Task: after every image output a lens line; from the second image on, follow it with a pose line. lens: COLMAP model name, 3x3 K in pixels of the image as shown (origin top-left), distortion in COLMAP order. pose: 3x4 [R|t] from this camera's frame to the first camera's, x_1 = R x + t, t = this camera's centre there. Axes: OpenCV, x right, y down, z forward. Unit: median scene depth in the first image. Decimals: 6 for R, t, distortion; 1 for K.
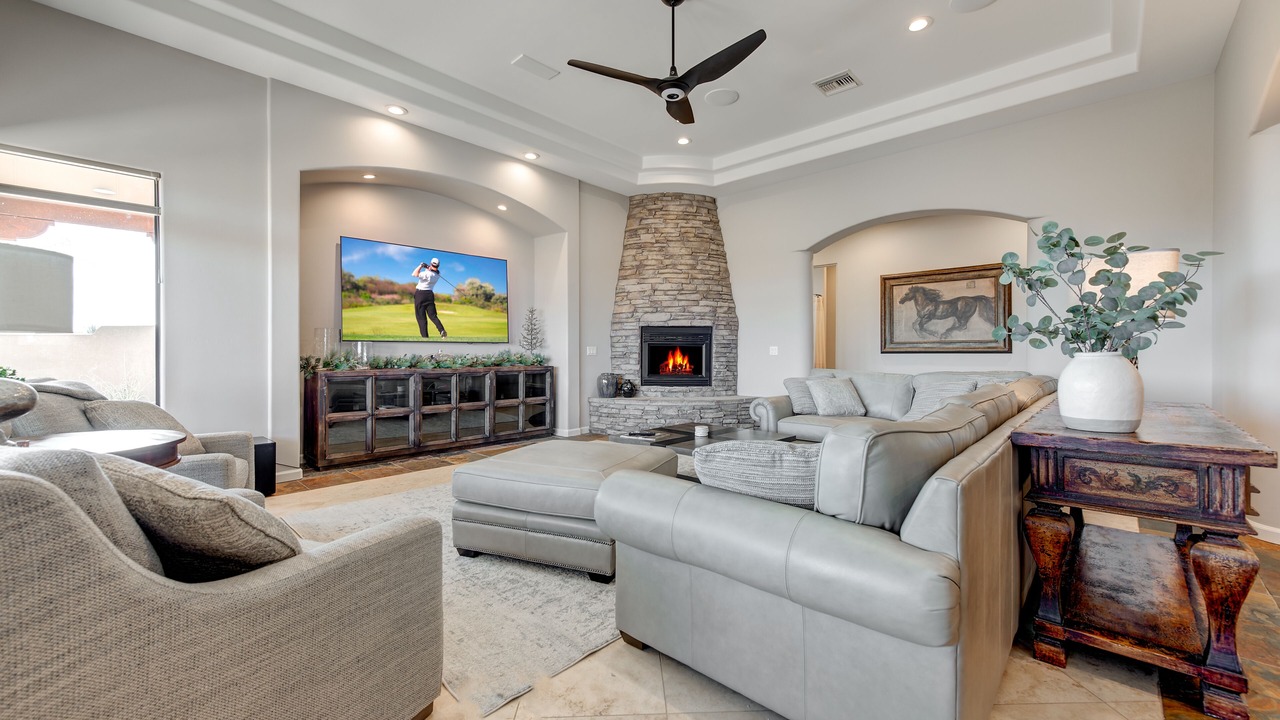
lens RADIAL K [[507.8, 0, 644.2], [0, 507.8, 354.7], [0, 0, 1]] dist [0.012004, -0.000449]
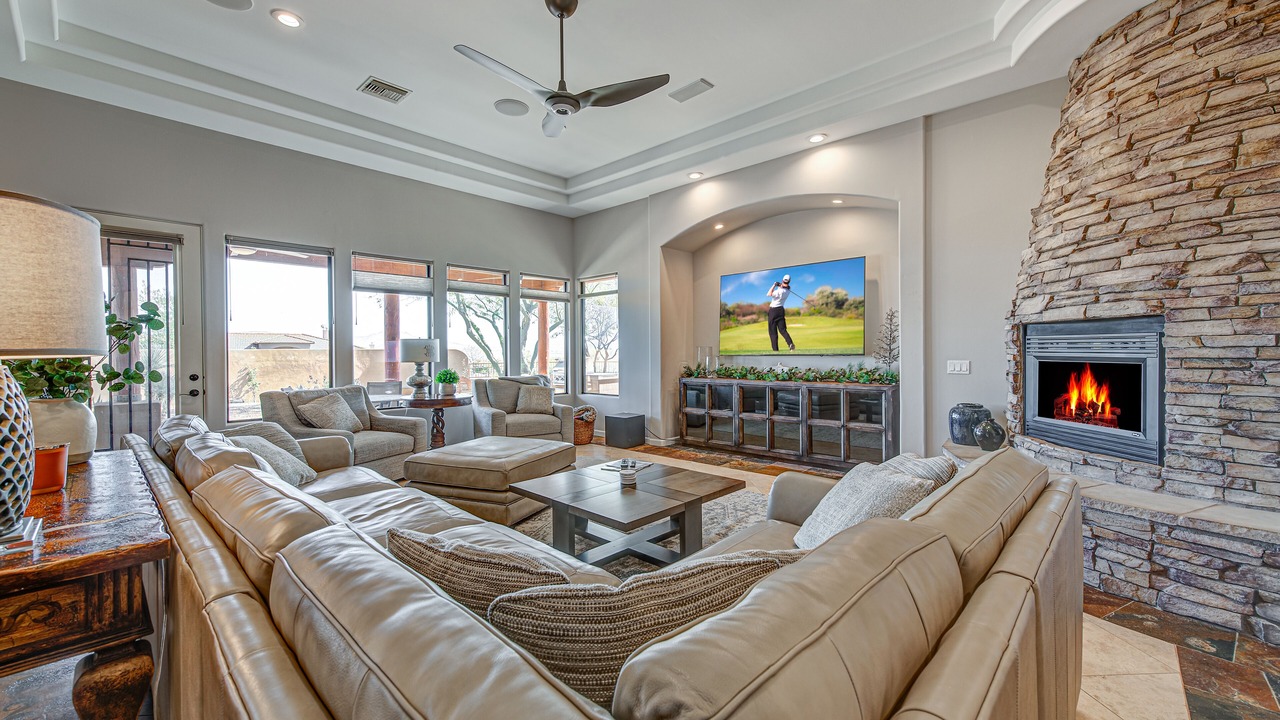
lens RADIAL K [[507.8, 0, 644.2], [0, 507.8, 354.7], [0, 0, 1]] dist [0.012004, -0.000449]
pose [[-0.011504, 0.008977, -0.999894, 0.616521], [0.004299, 0.999951, 0.008928, -0.034387], [0.999925, -0.004196, -0.011542, 0.689163]]
